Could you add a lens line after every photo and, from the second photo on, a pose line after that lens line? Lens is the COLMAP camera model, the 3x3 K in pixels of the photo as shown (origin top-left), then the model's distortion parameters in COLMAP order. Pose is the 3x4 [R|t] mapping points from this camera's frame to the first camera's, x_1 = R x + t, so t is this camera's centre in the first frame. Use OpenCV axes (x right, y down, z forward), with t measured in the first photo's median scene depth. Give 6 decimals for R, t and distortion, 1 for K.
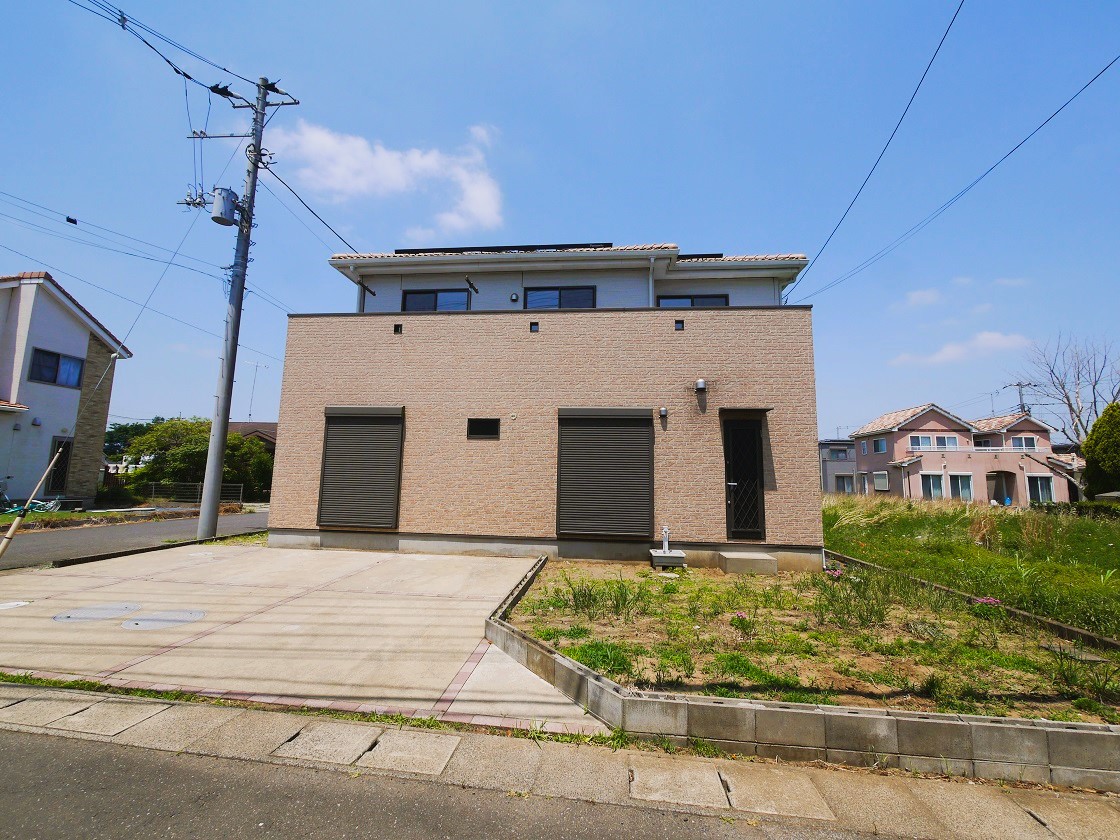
lens RADIAL K [[462.4, 0, 560.6], [0, 462.4, 419.4], [0, 0, 1]] dist [-0.006326, 0.000429]
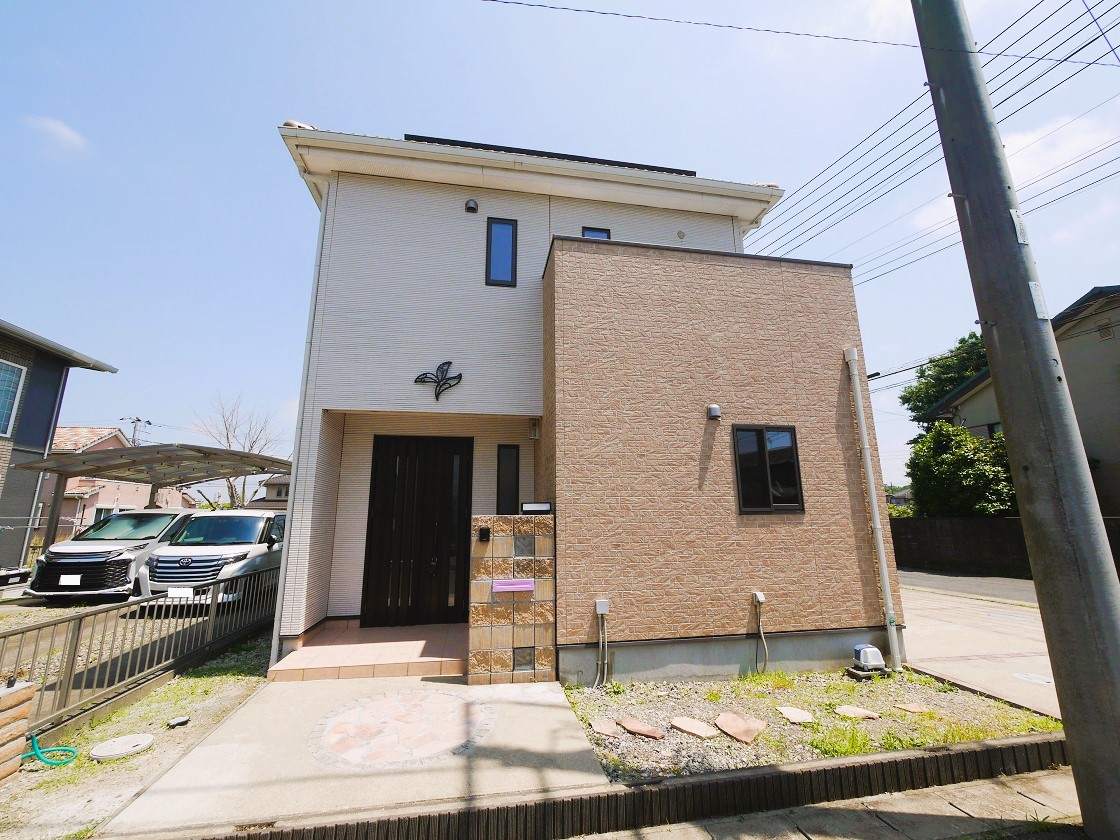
lens RADIAL K [[462.4, 0, 560.9], [0, 462.4, 418.3], [0, 0, 1]] dist [-0.006326, 0.000429]
pose [[-0.272350, 0.183871, 0.944466, -1.123332], [-0.121967, 0.967057, -0.223440, 0.171910], [-0.954437, -0.176048, -0.240952, 1.618620]]
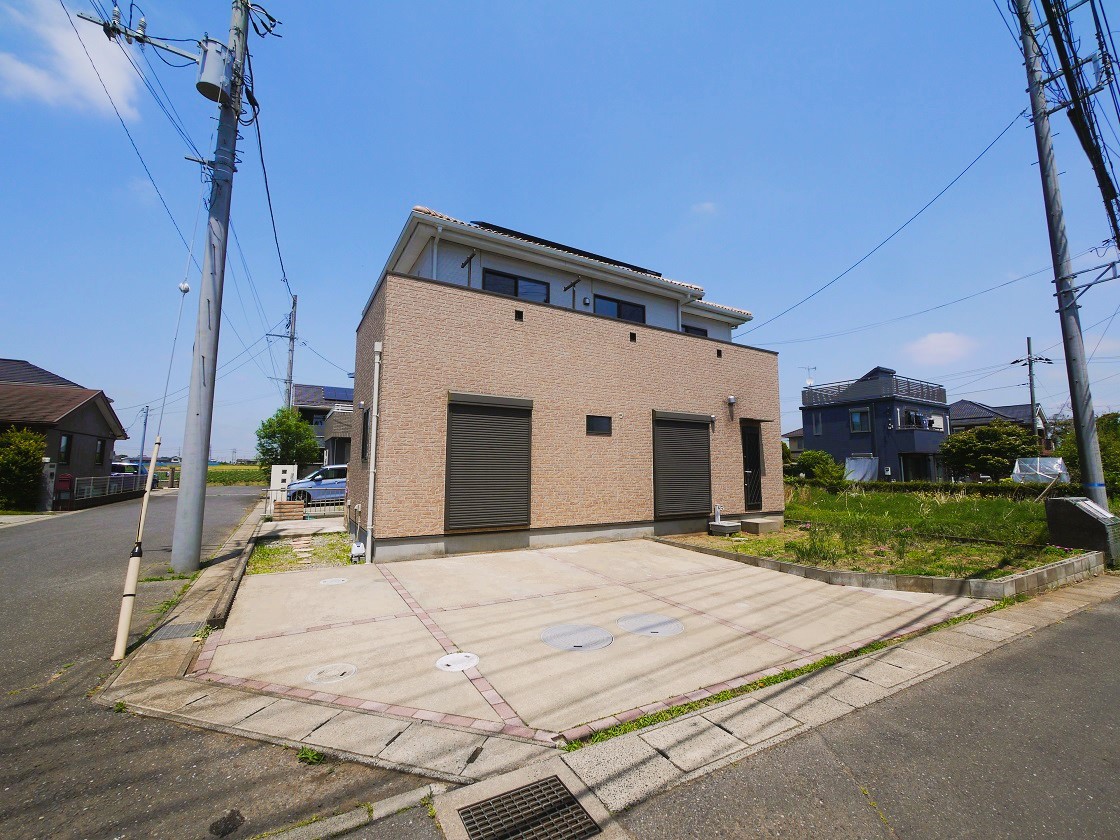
lens RADIAL K [[462.4, 0, 559.8], [0, 462.4, 419.9], [0, 0, 1]] dist [-0.006326, 0.000429]
pose [[0.805955, 0.045414, 0.590233, -0.880595], [-0.064981, 0.997815, 0.011955, 0.000407], [-0.588400, -0.047989, 0.807145, 0.186175]]
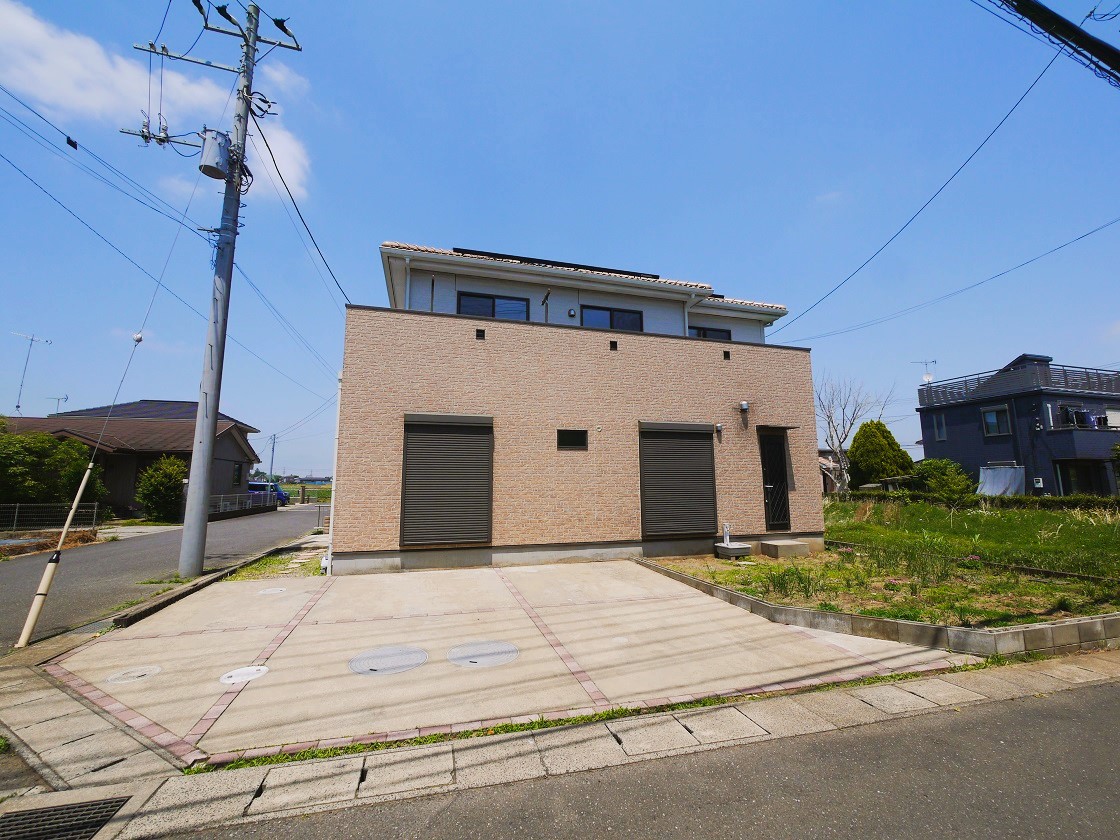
lens RADIAL K [[462.4, 0, 559.9], [0, 462.4, 419.7], [0, 0, 1]] dist [-0.006326, 0.000429]
pose [[0.925744, 0.026918, 0.377190, -0.588233], [-0.025020, 0.999638, -0.009932, -0.013926], [-0.377321, -0.000243, 0.926082, 0.050123]]
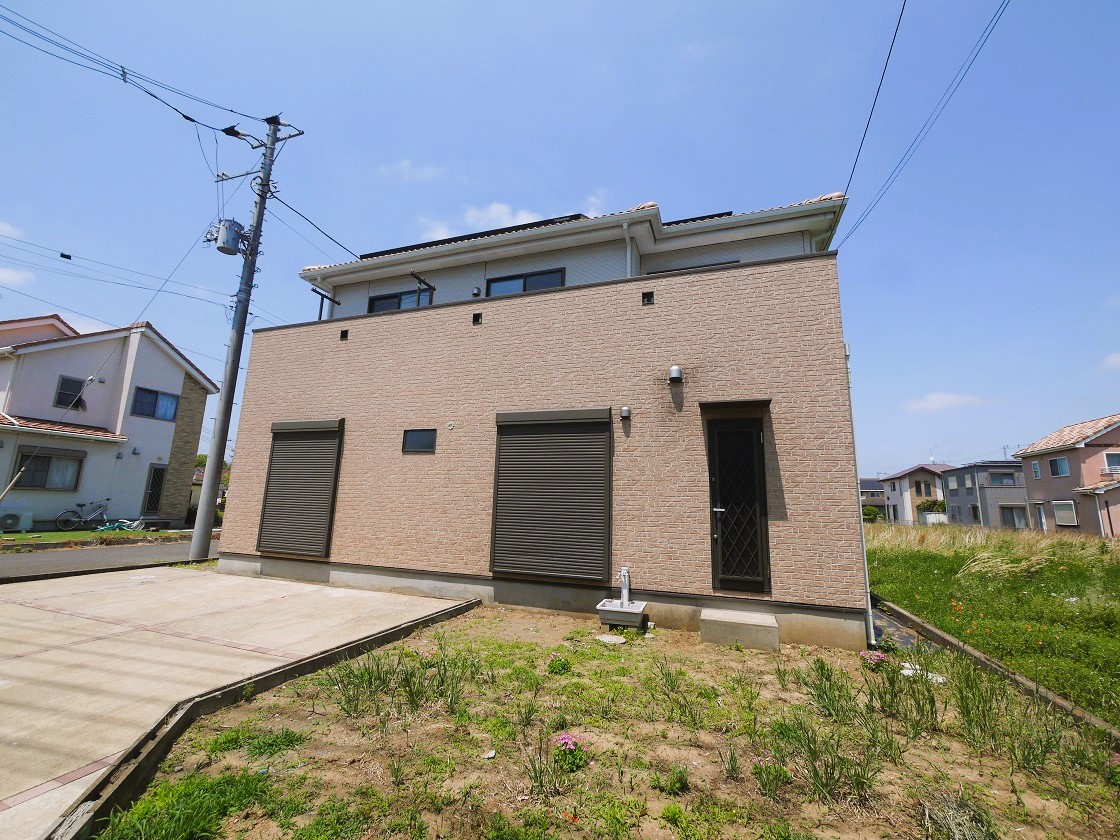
lens RADIAL K [[462.4, 0, 560.5], [0, 462.4, 419.0], [0, 0, 1]] dist [-0.006326, 0.000429]
pose [[0.971530, -0.035304, -0.234272, 0.286268], [0.020748, 0.997714, -0.064309, 0.039402], [0.236007, 0.057618, 0.970042, 0.238188]]
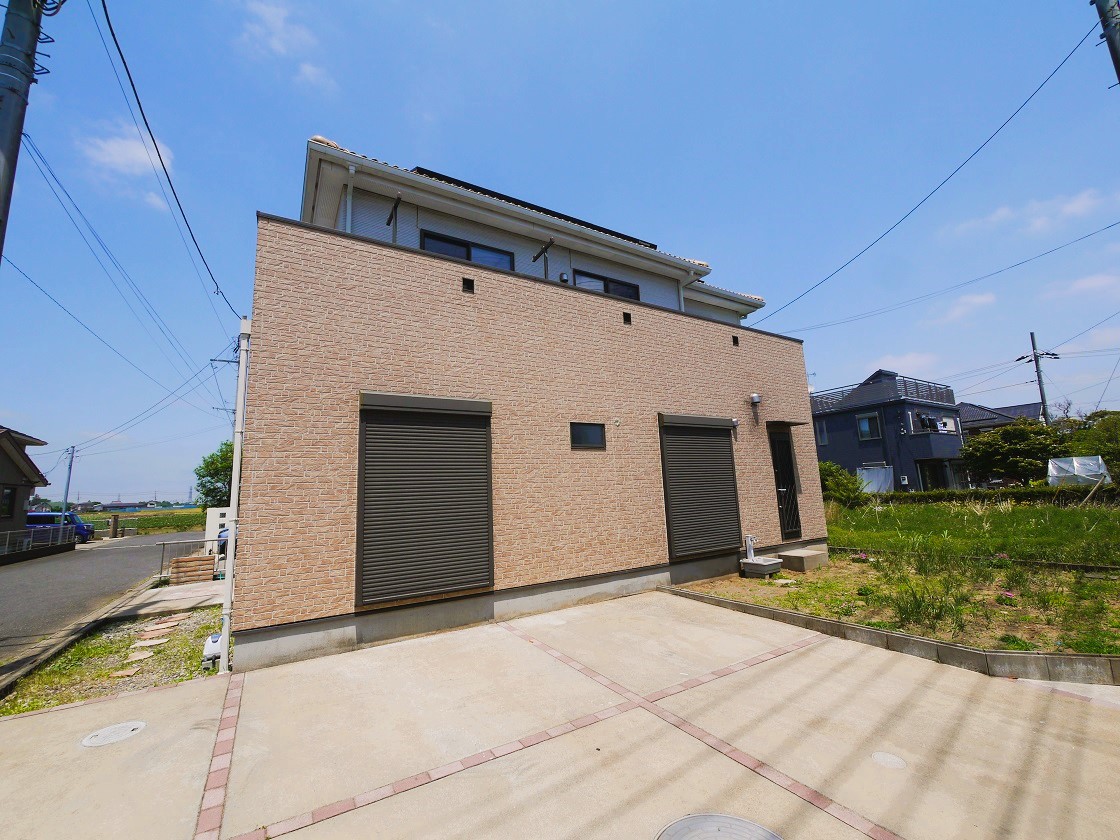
lens RADIAL K [[462.4, 0, 560.6], [0, 462.4, 419.3], [0, 0, 1]] dist [-0.006326, 0.000429]
pose [[0.792078, 0.041719, 0.608993, -0.683202], [-0.019122, 0.998868, -0.043556, 0.026821], [-0.610121, 0.022855, 0.791979, 0.411759]]
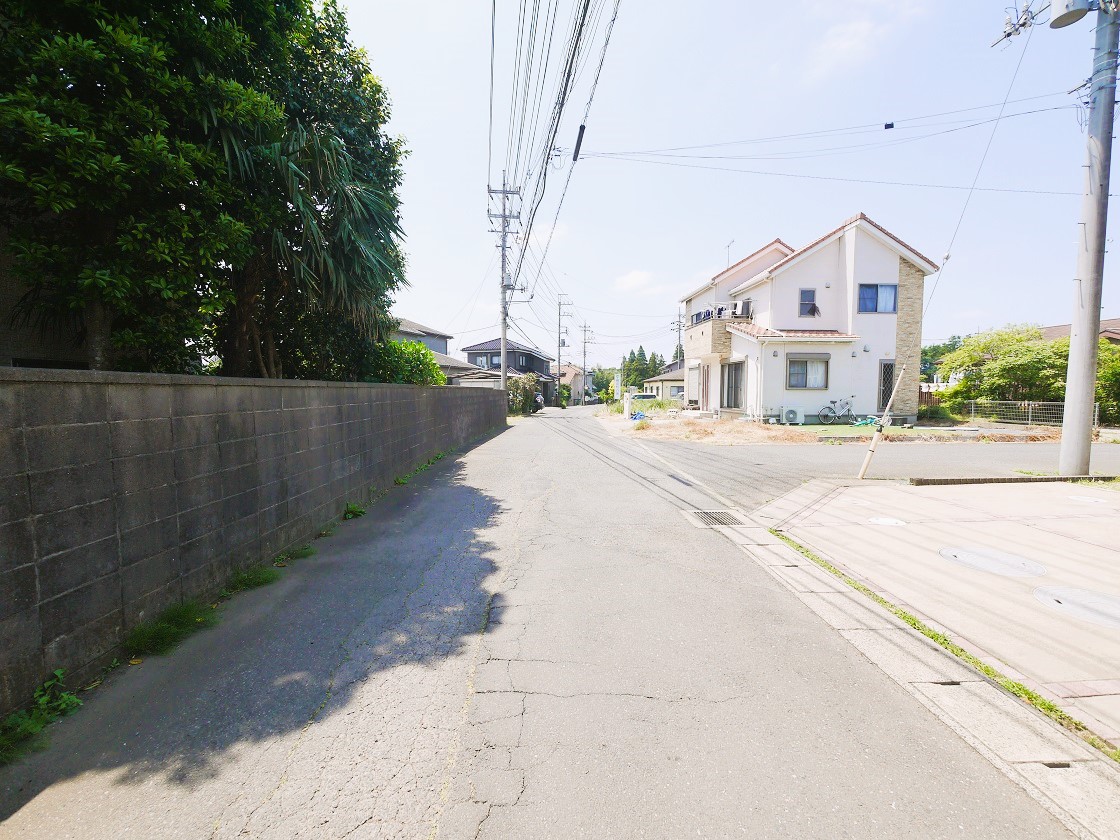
lens RADIAL K [[462.4, 0, 559.9], [0, 462.4, 420.3], [0, 0, 1]] dist [-0.006326, 0.000429]
pose [[0.146724, 0.043607, -0.988216, -0.191107], [0.130926, 0.989382, 0.063098, 0.018335], [0.980475, -0.138641, 0.139457, 0.110379]]
